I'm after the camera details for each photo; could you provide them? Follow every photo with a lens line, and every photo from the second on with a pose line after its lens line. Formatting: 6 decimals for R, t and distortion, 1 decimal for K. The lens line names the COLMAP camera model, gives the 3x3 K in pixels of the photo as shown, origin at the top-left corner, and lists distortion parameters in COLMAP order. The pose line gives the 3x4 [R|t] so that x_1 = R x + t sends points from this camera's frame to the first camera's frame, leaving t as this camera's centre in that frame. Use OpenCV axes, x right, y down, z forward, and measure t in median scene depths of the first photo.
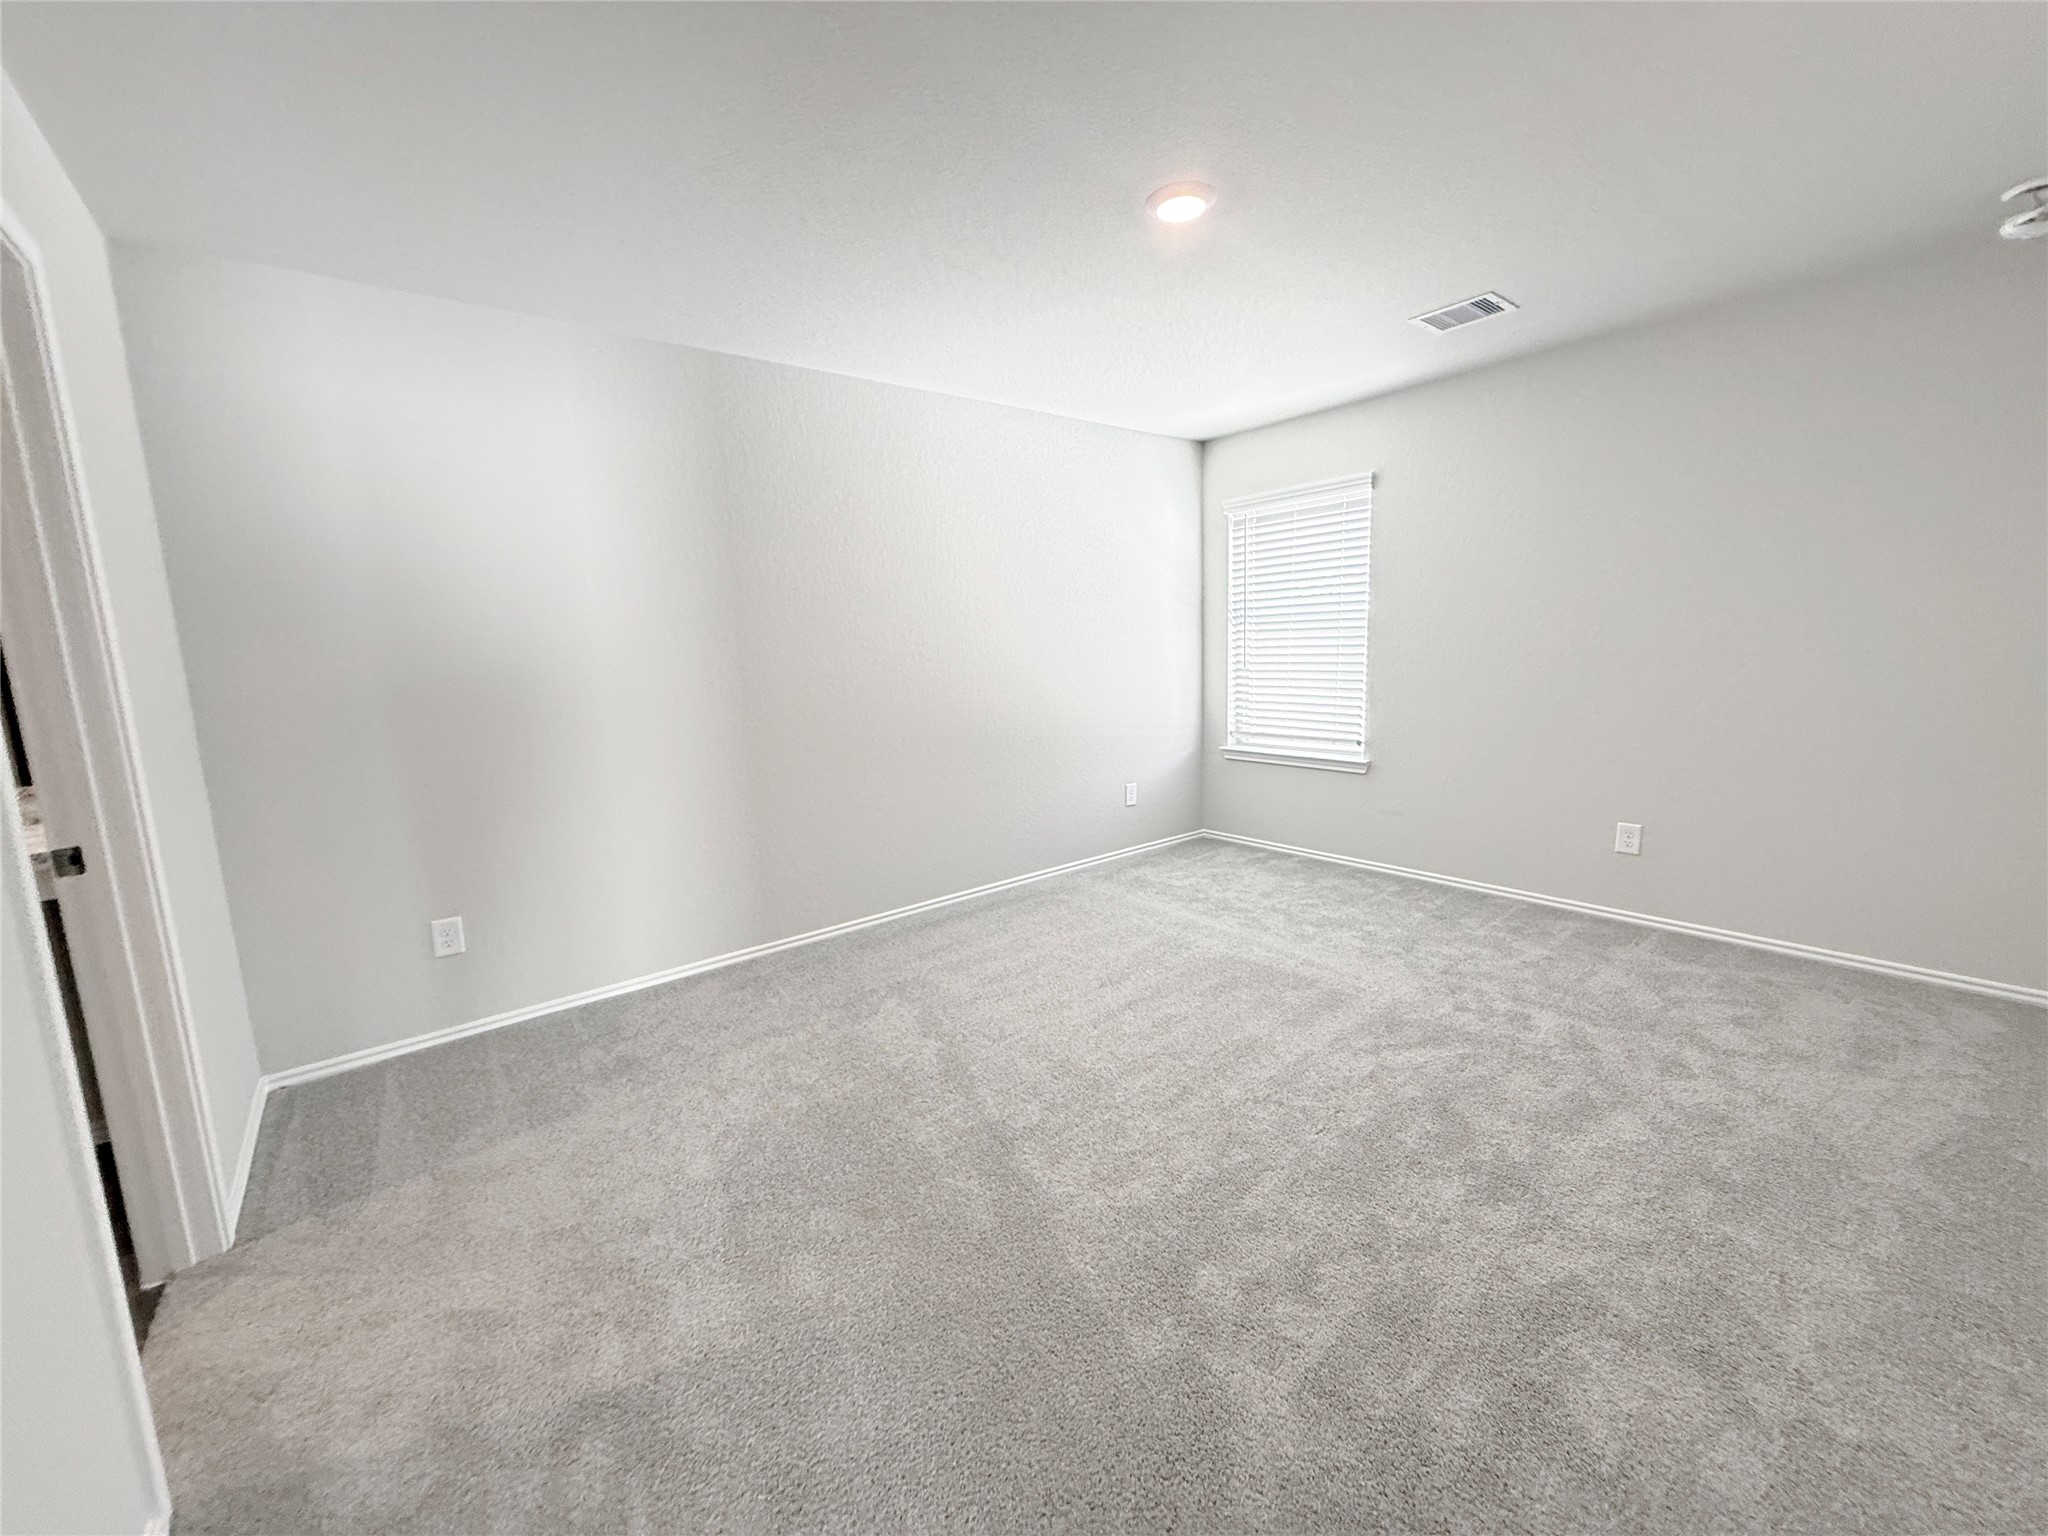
lens RADIAL K [[813.4, 0, 1010.3], [0, 813.4, 766.0], [0, 0, 1]] dist [0.000777, 0.000394]
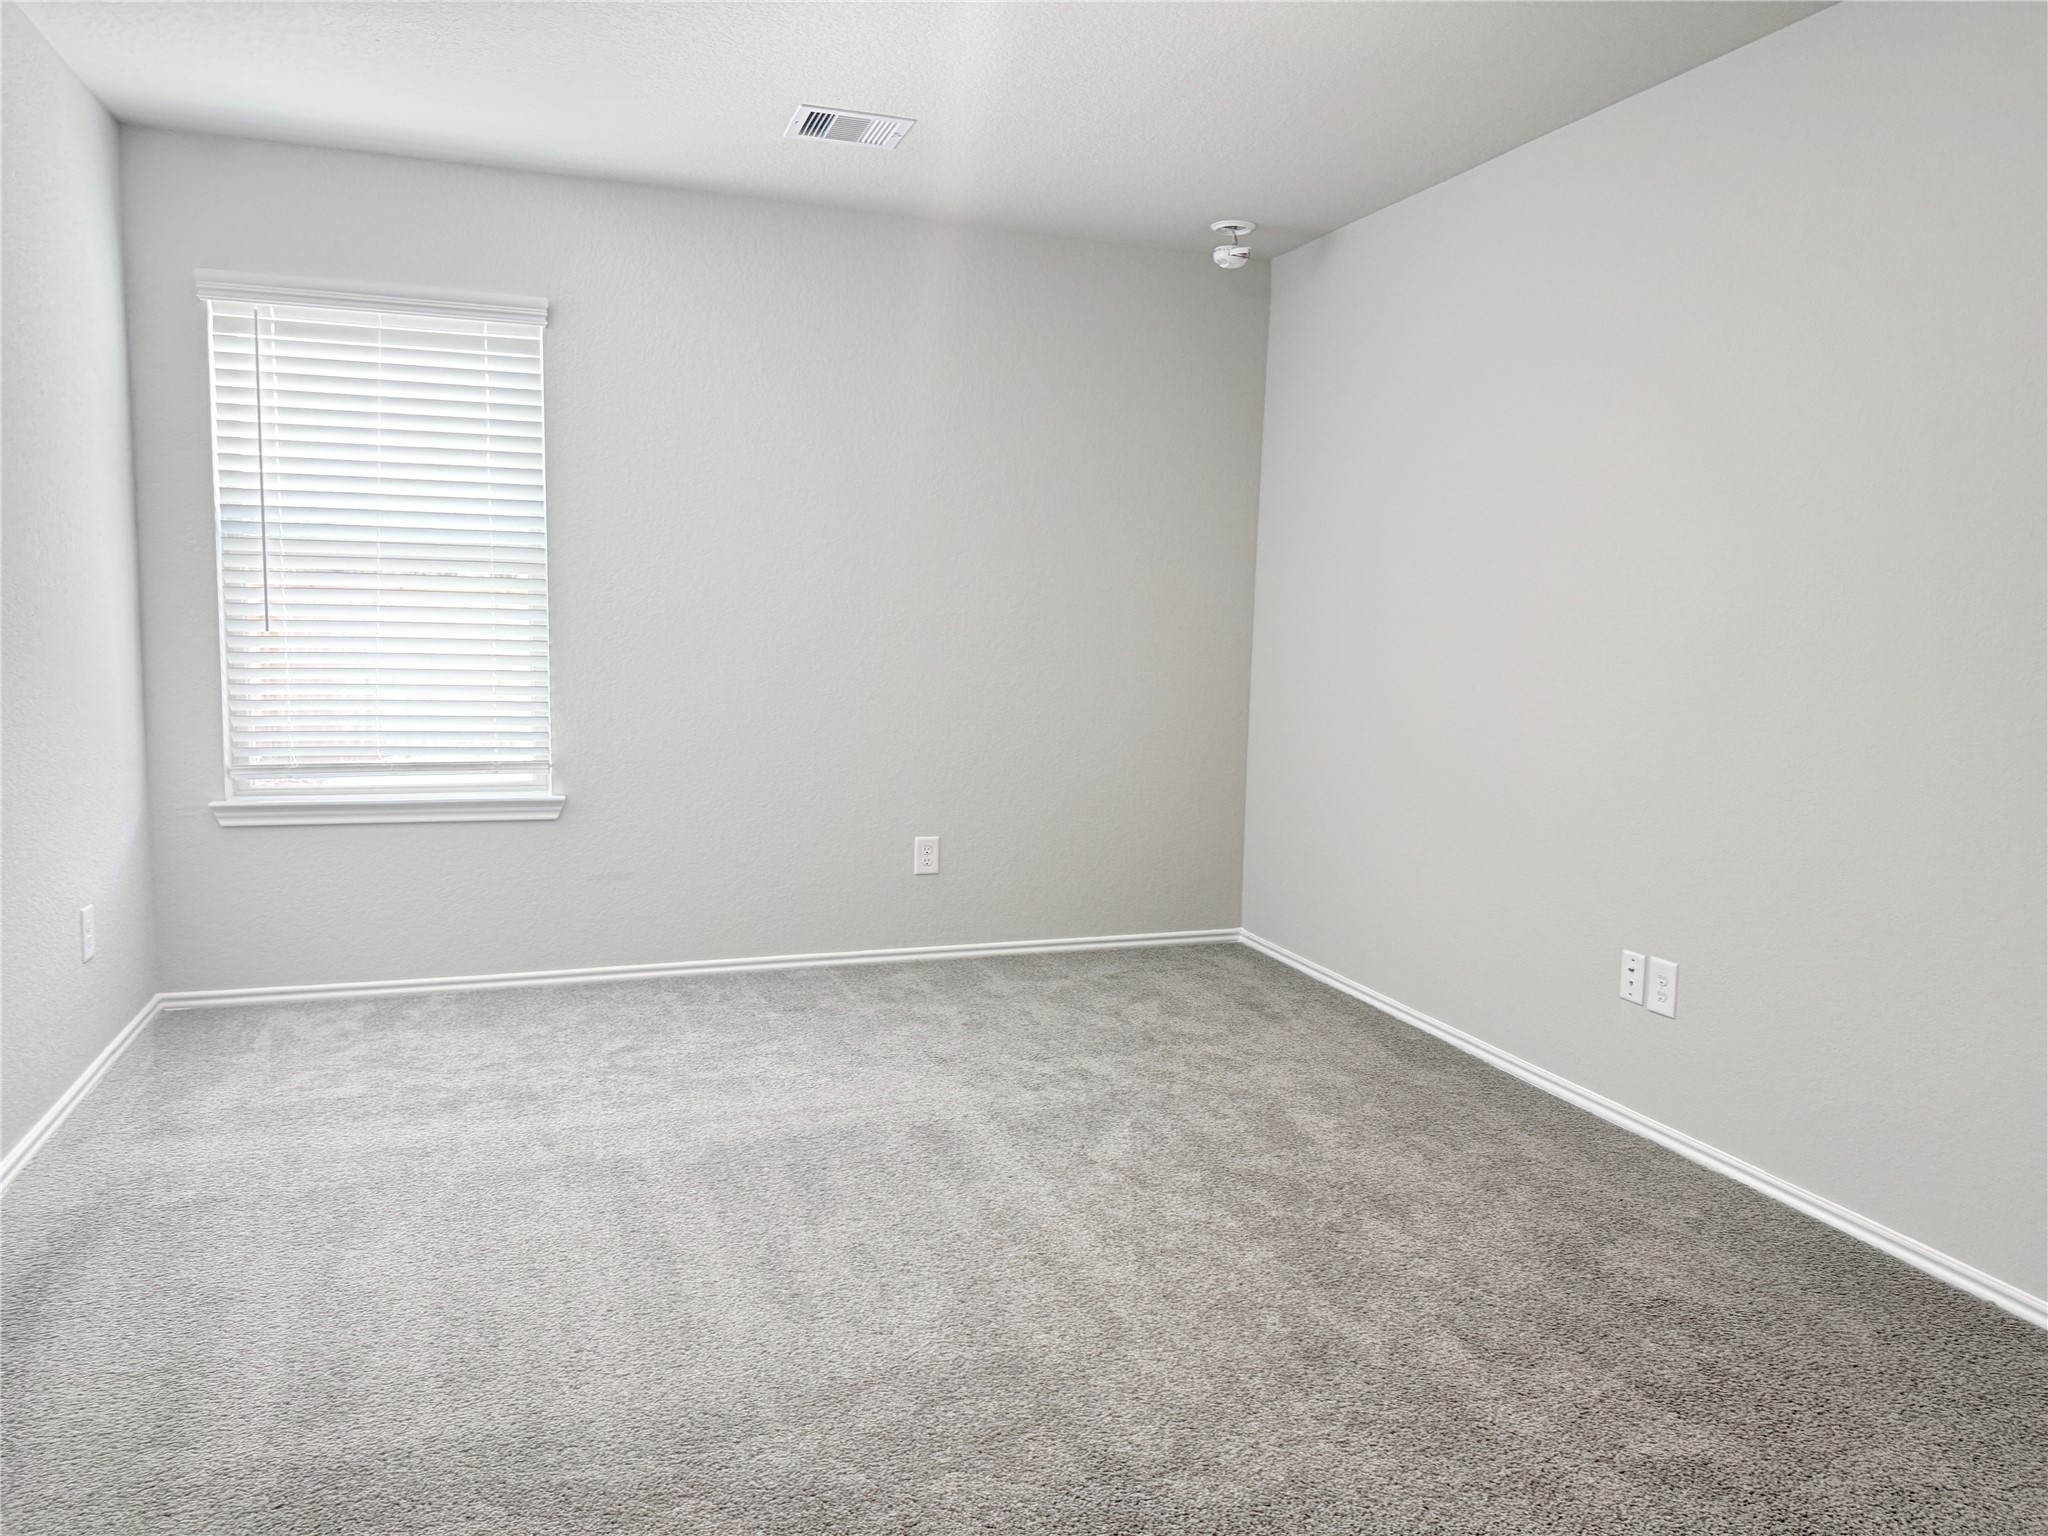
lens RADIAL K [[1453.5, 0, 990.8], [0, 1453.5, 773.1], [0, 0, 1]] dist [0.162060, -0.356281]
pose [[0.320036, -0.056731, 0.945705, -0.584865], [0.108255, 0.993857, 0.022985, -0.017852], [-0.941200, 0.095022, 0.324211, 0.479645]]
